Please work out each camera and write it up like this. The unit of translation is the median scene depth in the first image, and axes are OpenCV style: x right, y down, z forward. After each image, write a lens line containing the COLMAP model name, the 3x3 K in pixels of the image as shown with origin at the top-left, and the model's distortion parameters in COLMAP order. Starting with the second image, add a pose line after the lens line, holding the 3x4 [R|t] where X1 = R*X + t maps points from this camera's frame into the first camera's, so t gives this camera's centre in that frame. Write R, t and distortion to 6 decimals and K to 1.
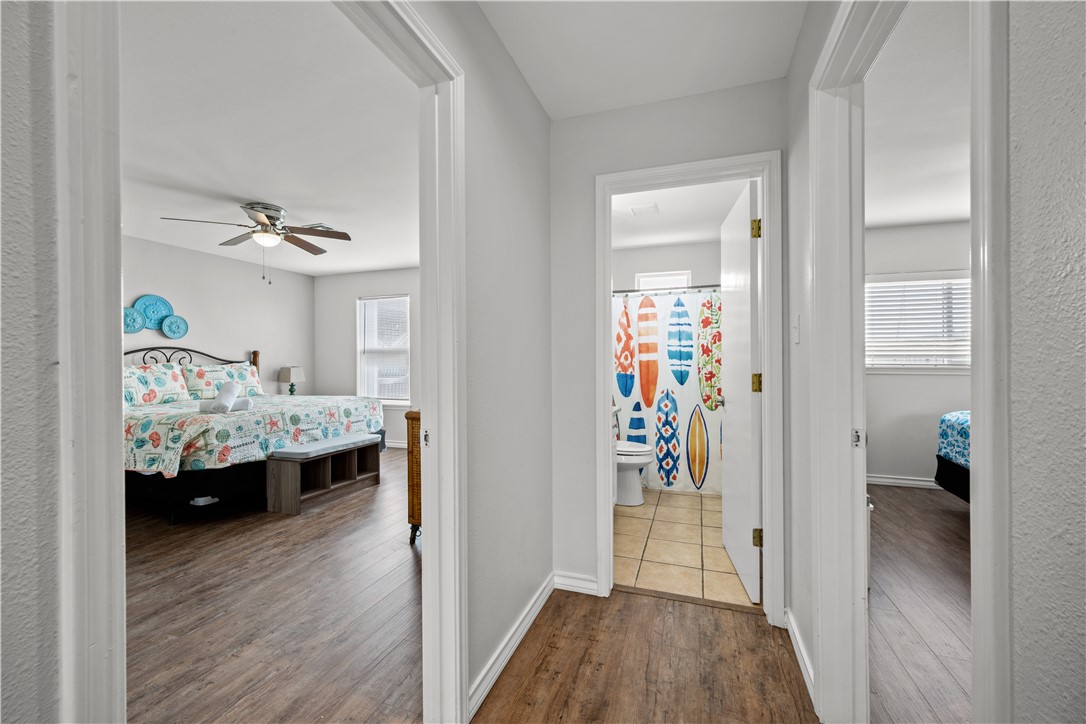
lens RADIAL K [[431.2, 0, 541.8], [0, 431.2, 365.5], [0, 0, 1]] dist [0.000772, -0.000673]
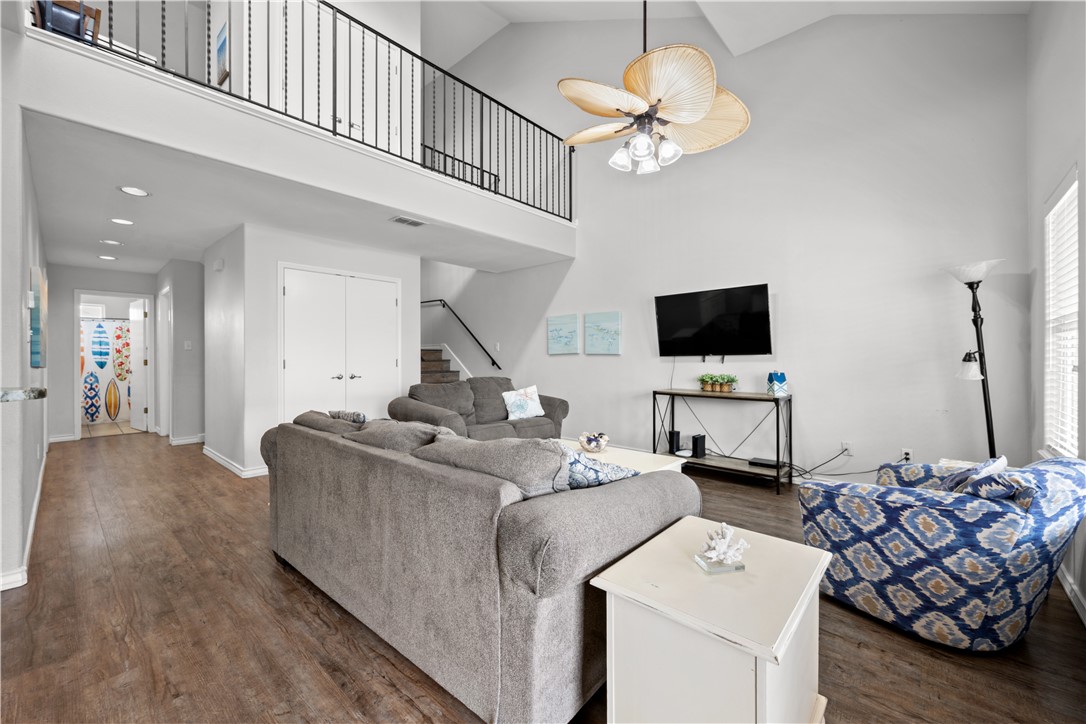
lens RADIAL K [[431.2, 0, 552.0], [0, 431.2, 355.5], [0, 0, 1]] dist [0.000772, -0.000673]
pose [[0.371027, 0.003196, 0.928617, -0.726135], [0.003341, 0.999983, -0.004776, 0.001444], [-0.928616, 0.004875, 0.371010, -1.601179]]
